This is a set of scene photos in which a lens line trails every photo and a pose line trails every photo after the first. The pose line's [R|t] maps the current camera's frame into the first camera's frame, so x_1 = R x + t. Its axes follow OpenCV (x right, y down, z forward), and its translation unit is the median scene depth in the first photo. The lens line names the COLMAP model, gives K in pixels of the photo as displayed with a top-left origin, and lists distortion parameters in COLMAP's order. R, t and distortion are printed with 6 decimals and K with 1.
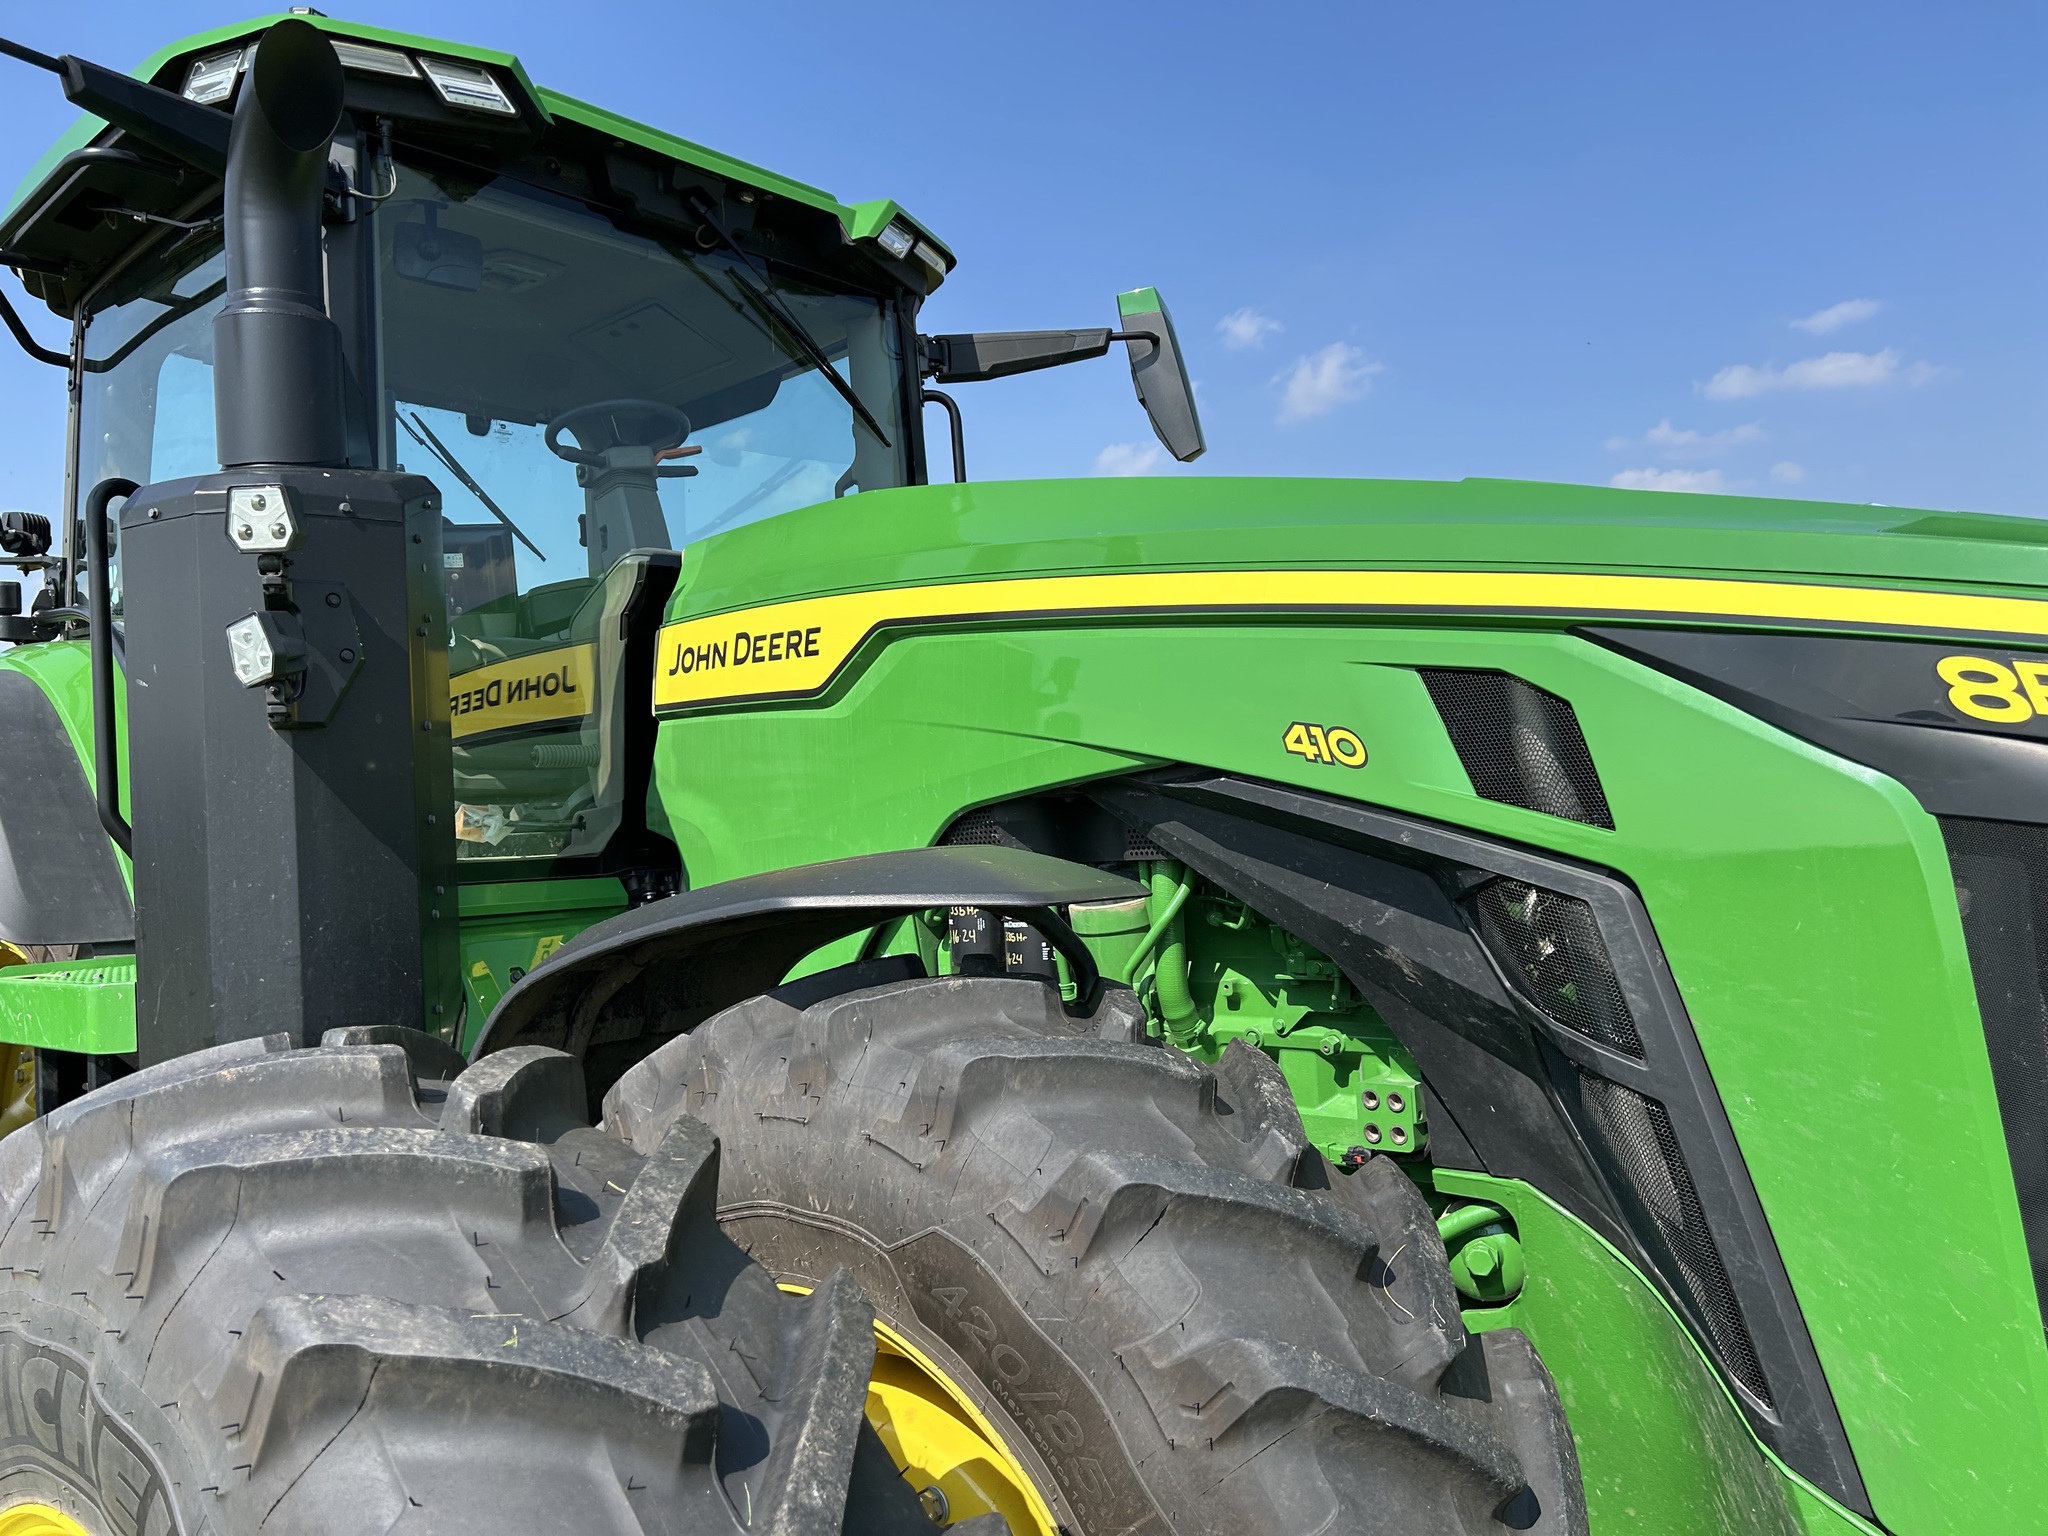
lens RADIAL K [[1545.8, 0, 1014.2], [0, 1545.8, 752.1], [0, 0, 1]] dist [0.071961, -0.087869]
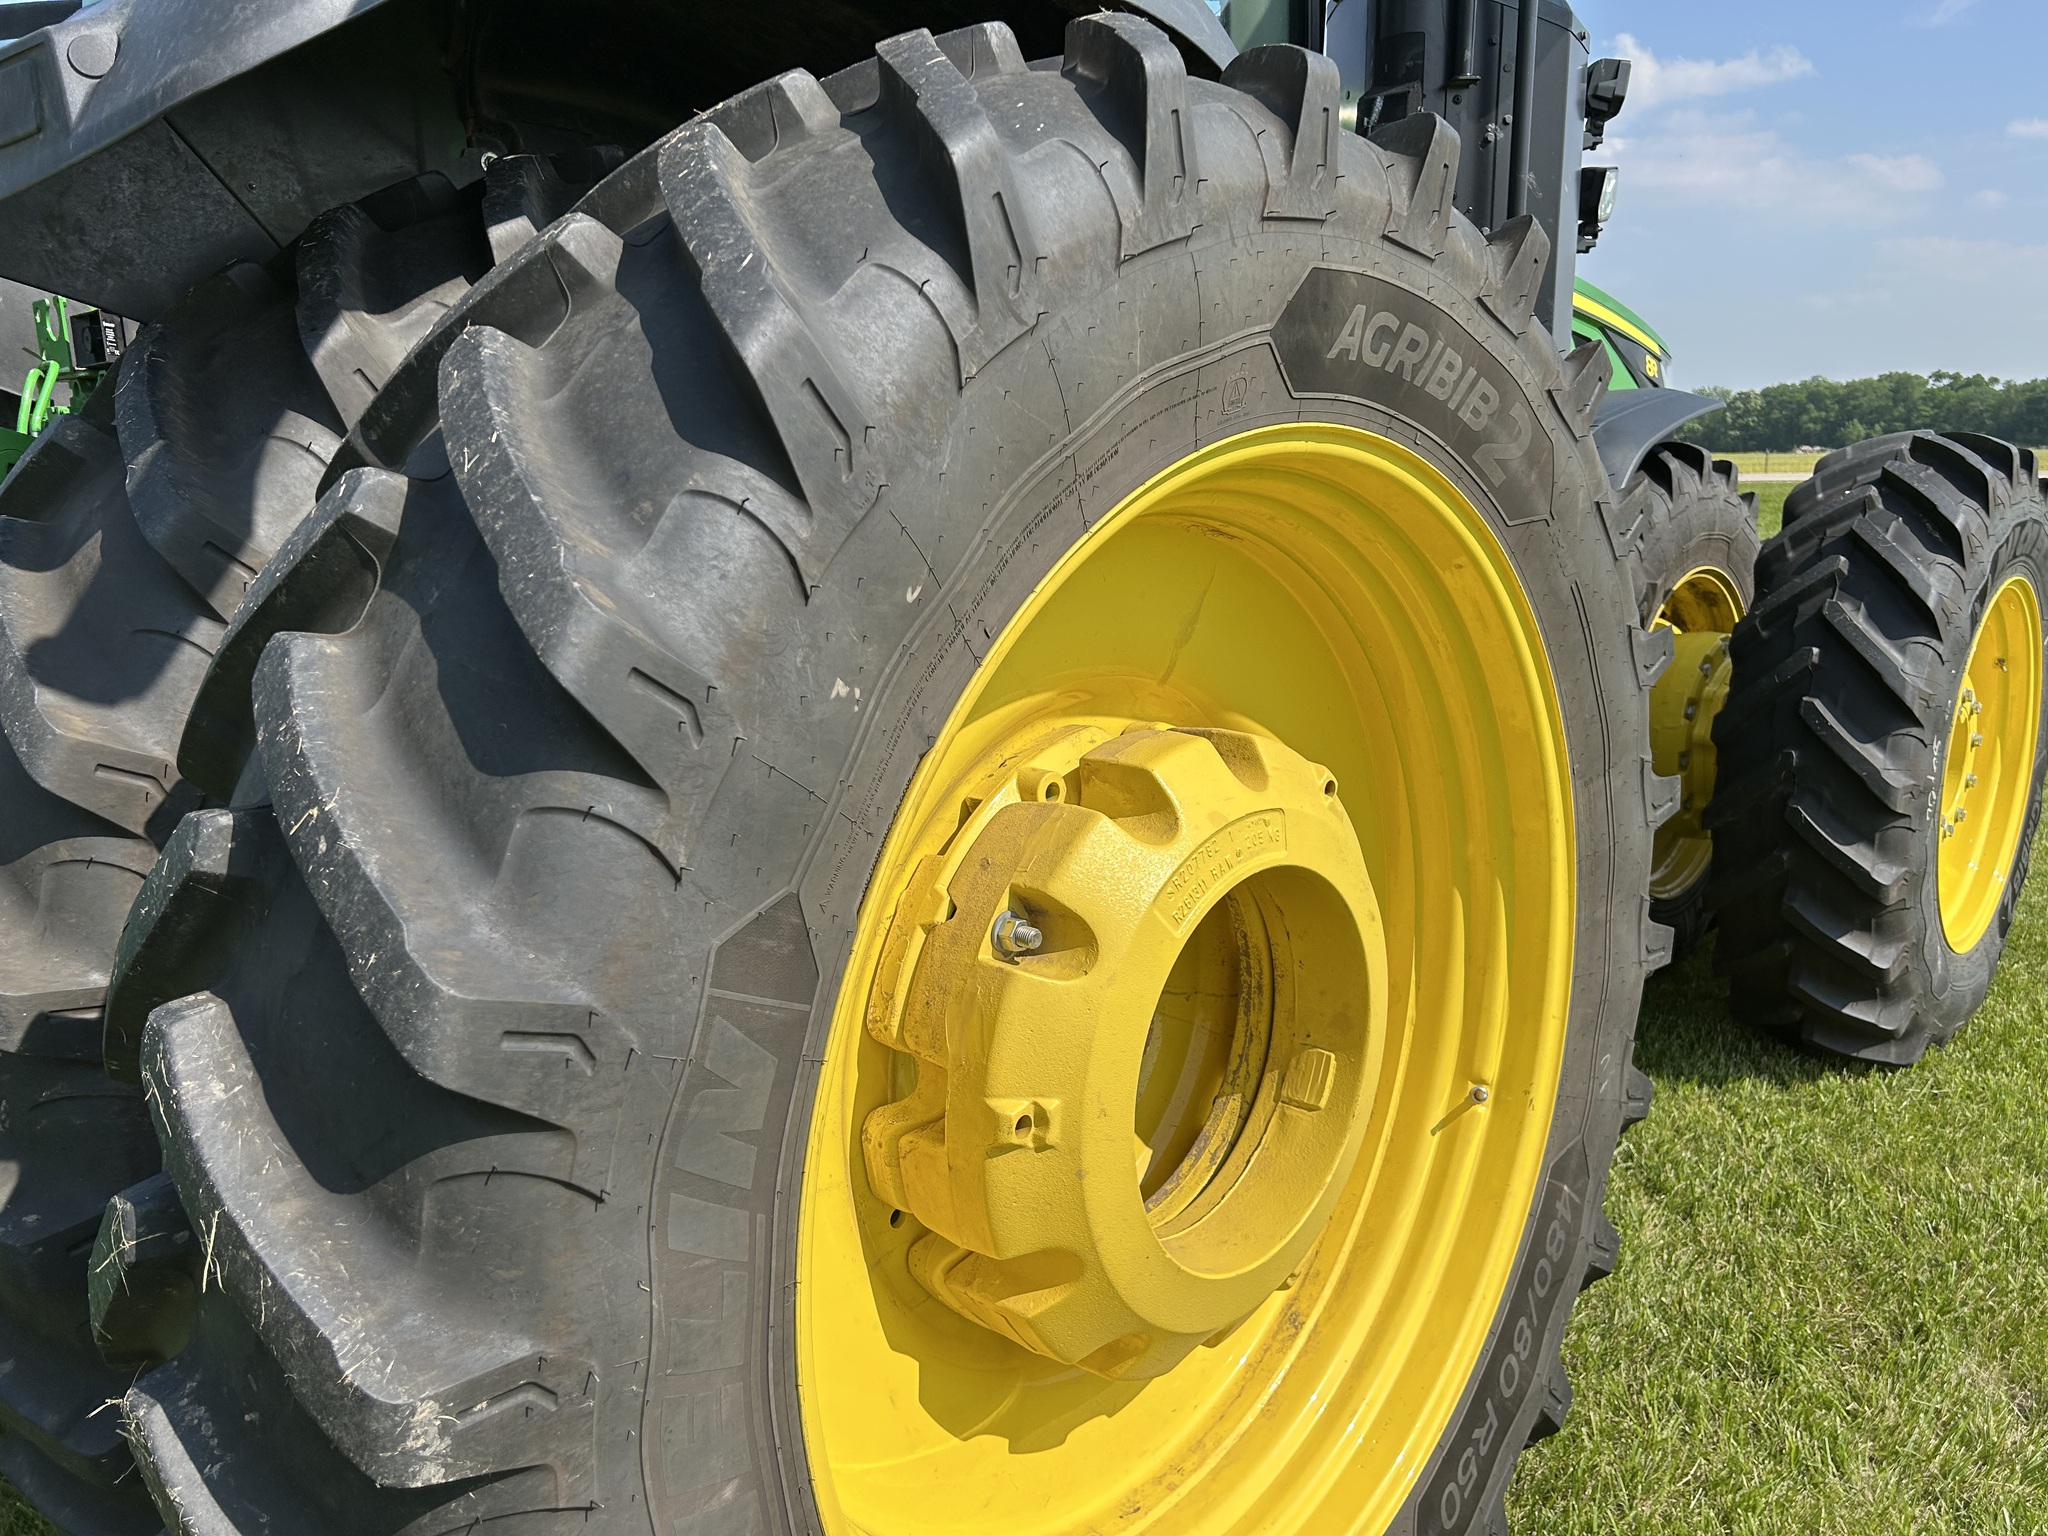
lens RADIAL K [[1545.8, 0, 1012.0], [0, 1545.8, 771.3], [0, 0, 1]] dist [0.071961, -0.087869]
pose [[0.001608, -0.151501, 0.988456, -1.669587], [-0.032857, 0.987915, 0.151471, 0.208935], [-0.999459, -0.032721, -0.003389, 1.338086]]
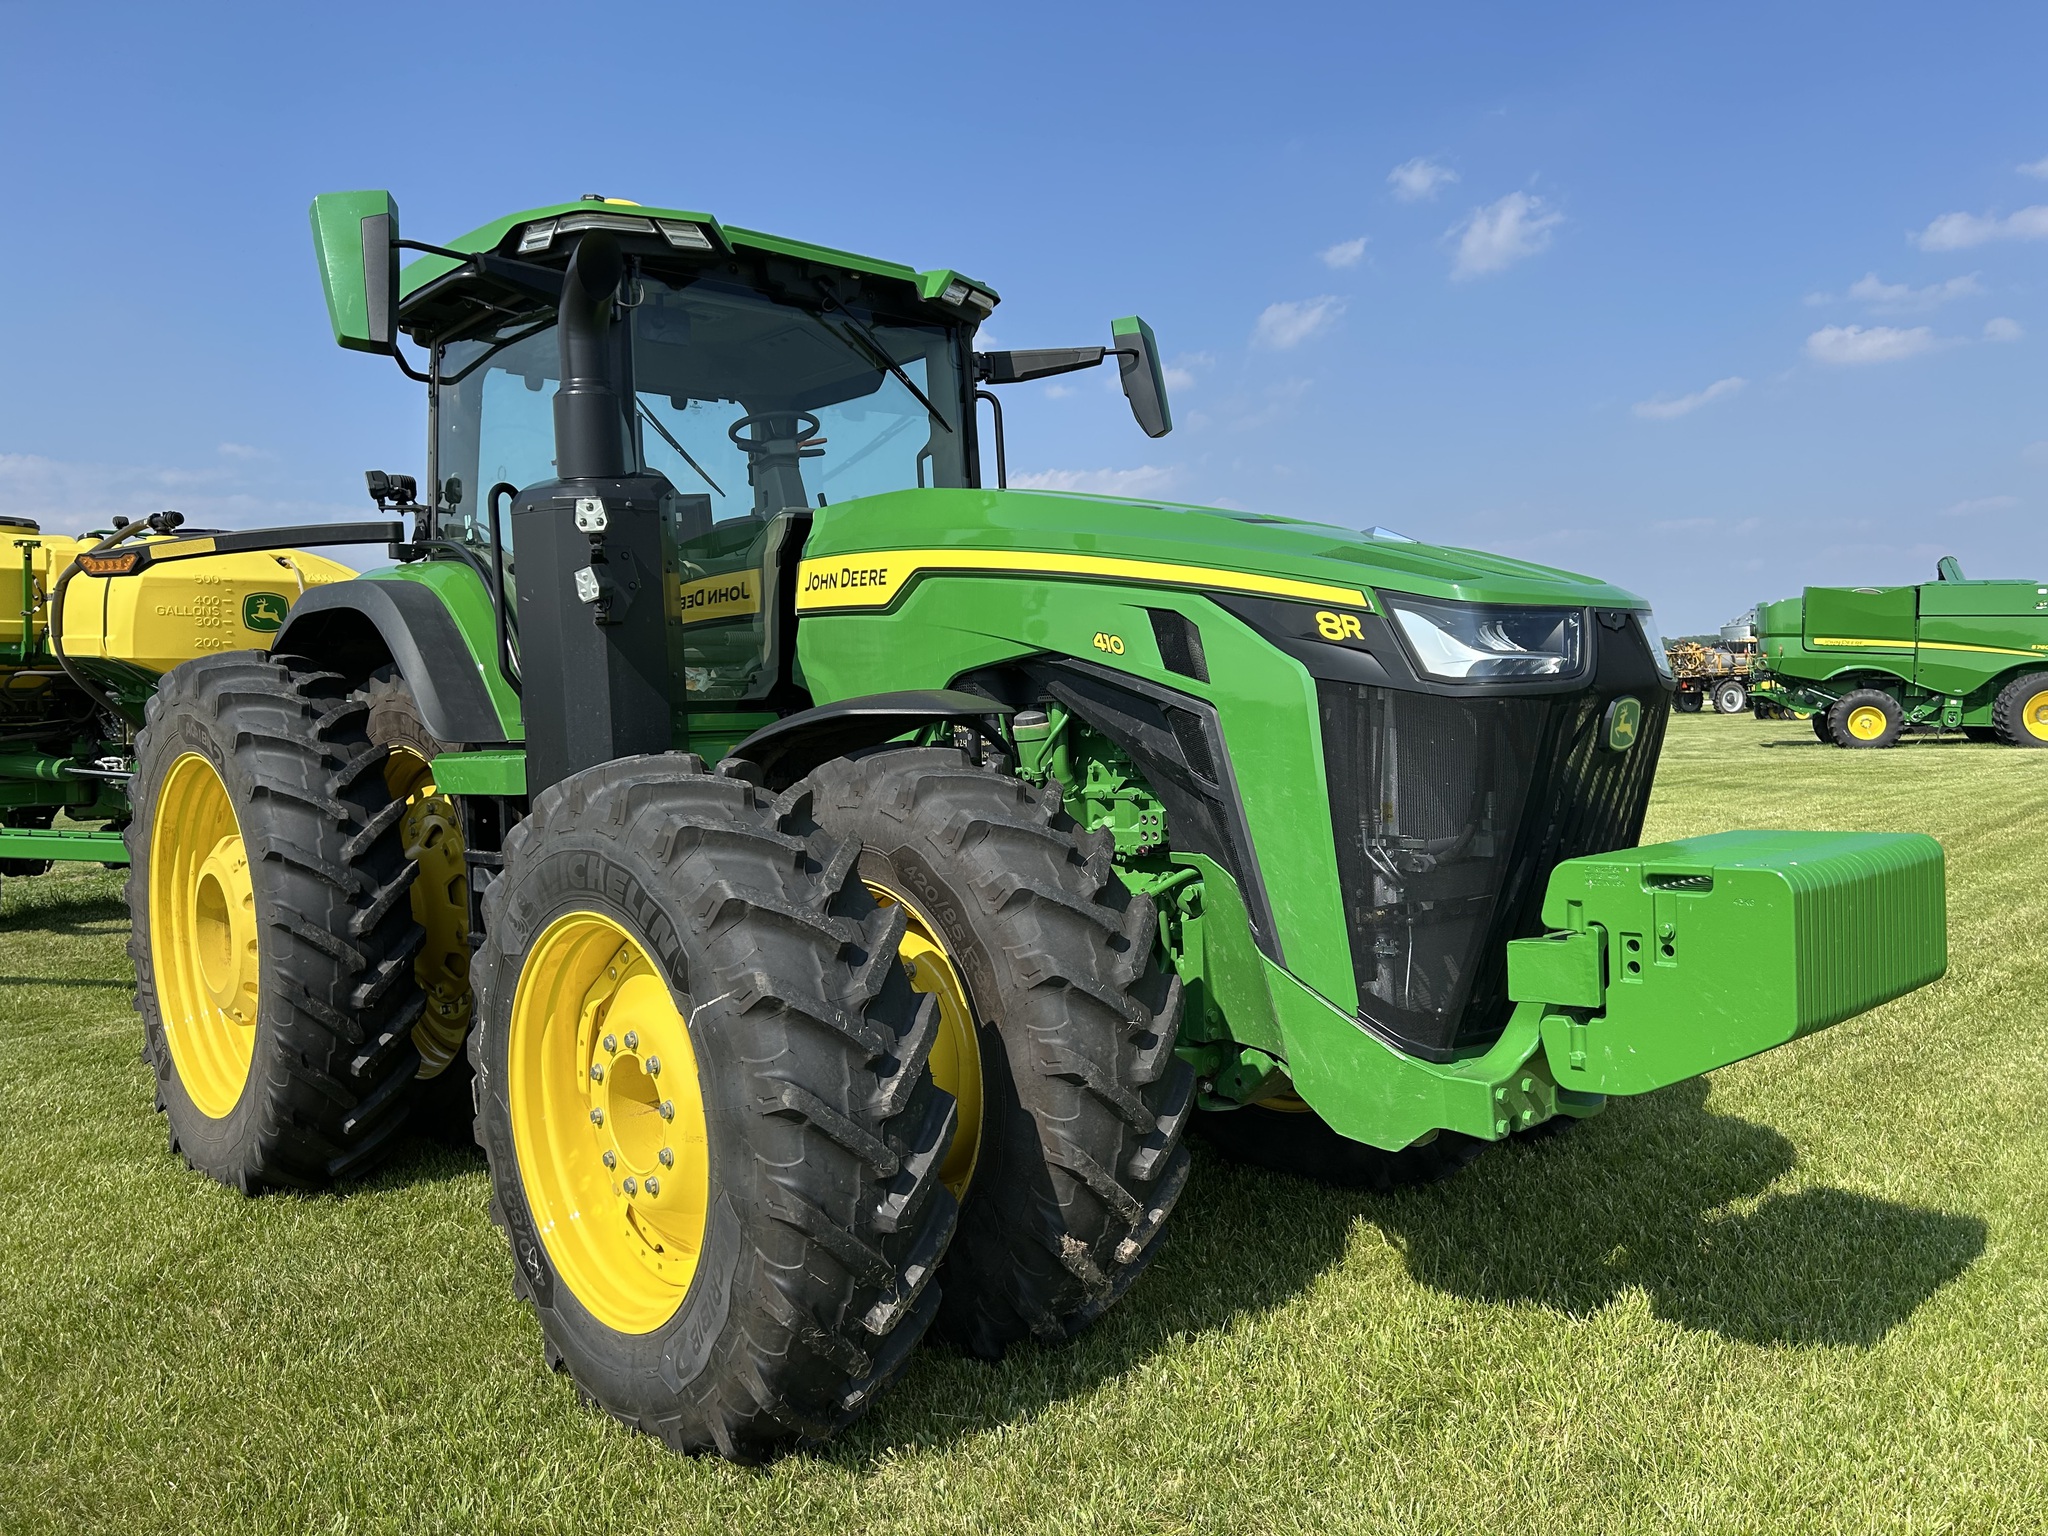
lens RADIAL K [[1545.8, 0, 1042.6], [0, 1545.8, 770.8], [0, 0, 1]] dist [0.071961, -0.087869]
pose [[0.996632, 0.017972, -0.080007, 0.205103], [-0.010264, 0.995354, 0.095732, -0.023237], [0.081356, -0.094589, 0.992187, -0.789215]]
